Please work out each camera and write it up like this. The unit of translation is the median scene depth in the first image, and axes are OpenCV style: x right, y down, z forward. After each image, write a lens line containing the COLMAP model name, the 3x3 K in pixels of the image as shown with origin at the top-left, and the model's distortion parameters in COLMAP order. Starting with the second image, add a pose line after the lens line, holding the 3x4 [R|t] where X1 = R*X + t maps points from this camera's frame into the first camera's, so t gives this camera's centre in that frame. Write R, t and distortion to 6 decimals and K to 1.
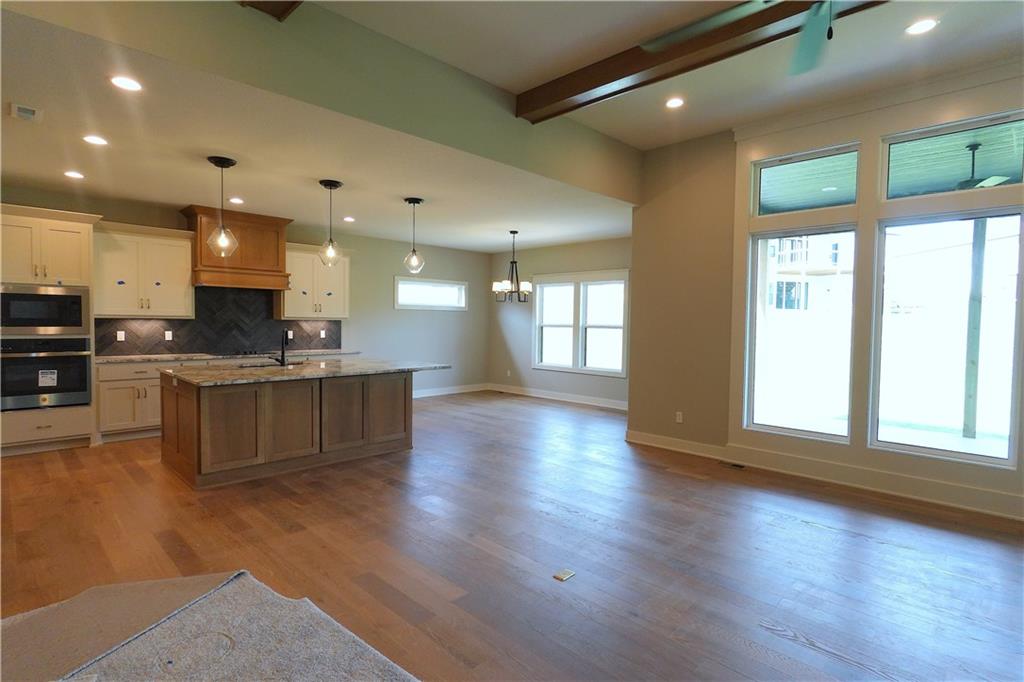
lens RADIAL K [[516.3, 0, 508.0], [0, 516.3, 340.0], [0, 0, 1]] dist [-0.004934, 0.001586]
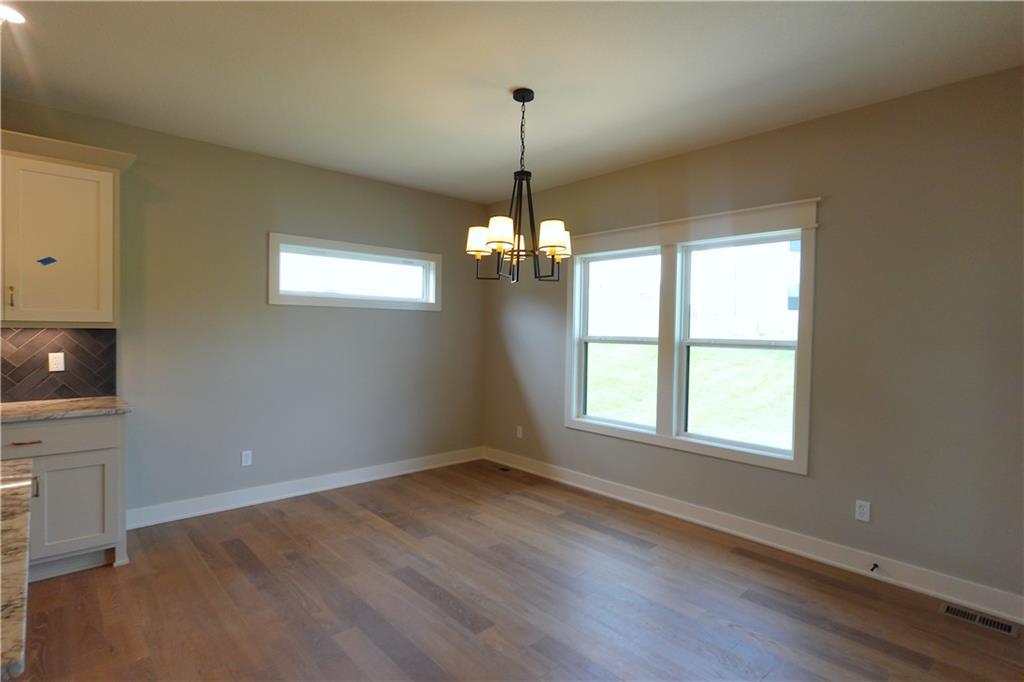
lens RADIAL K [[516.3, 0, 508.0], [0, 516.3, 340.0], [0, 0, 1]] dist [-0.004934, 0.001586]
pose [[0.998840, 0.001824, -0.048121, 0.019405], [-0.002742, 0.999815, -0.019013, -0.023512], [0.048077, 0.019123, 0.998661, 0.652231]]
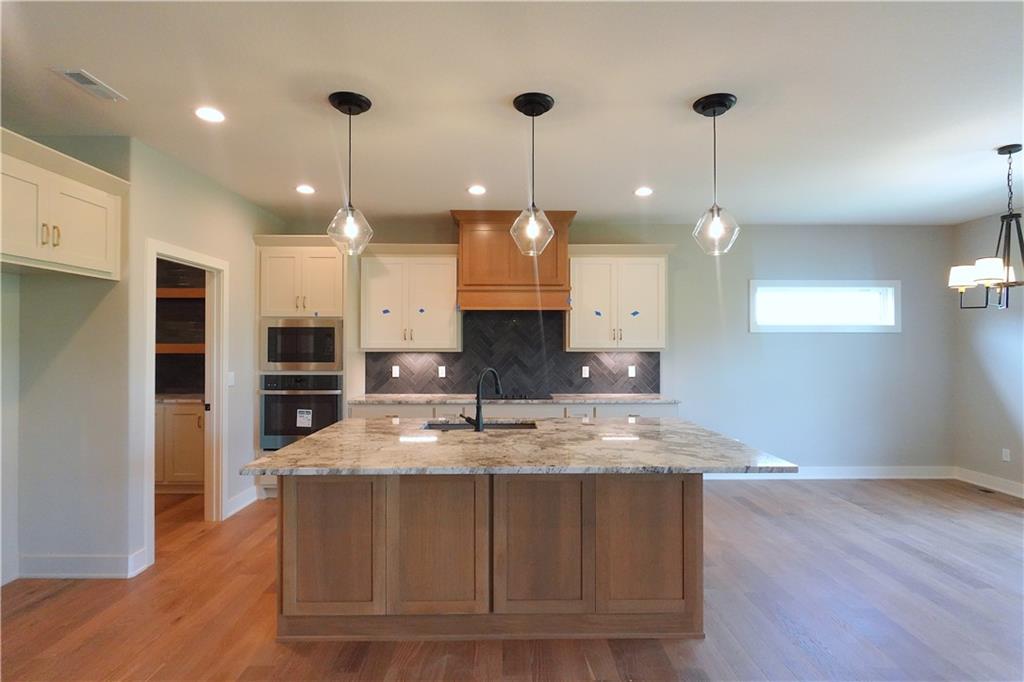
lens RADIAL K [[516.3, 0, 508.0], [0, 516.3, 340.0], [0, 0, 1]] dist [-0.004934, 0.001586]
pose [[0.716299, -0.022159, -0.697441, 0.007703], [-0.016747, 0.998662, -0.048929, -0.018305], [0.697592, 0.046728, 0.714970, 0.411785]]
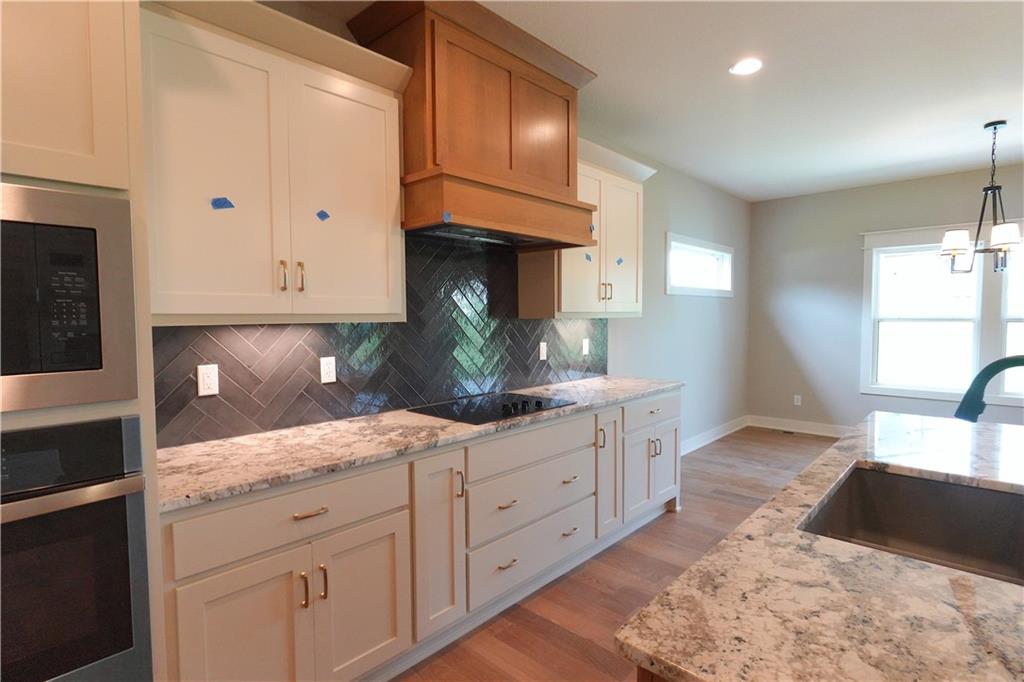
lens RADIAL K [[516.3, 0, 508.0], [0, 516.3, 340.0], [0, 0, 1]] dist [-0.004934, 0.001586]
pose [[0.999275, -0.022801, 0.030494, -0.476635], [0.022456, 0.999680, 0.011604, -0.026735], [-0.030749, -0.010911, 0.999468, 0.558404]]
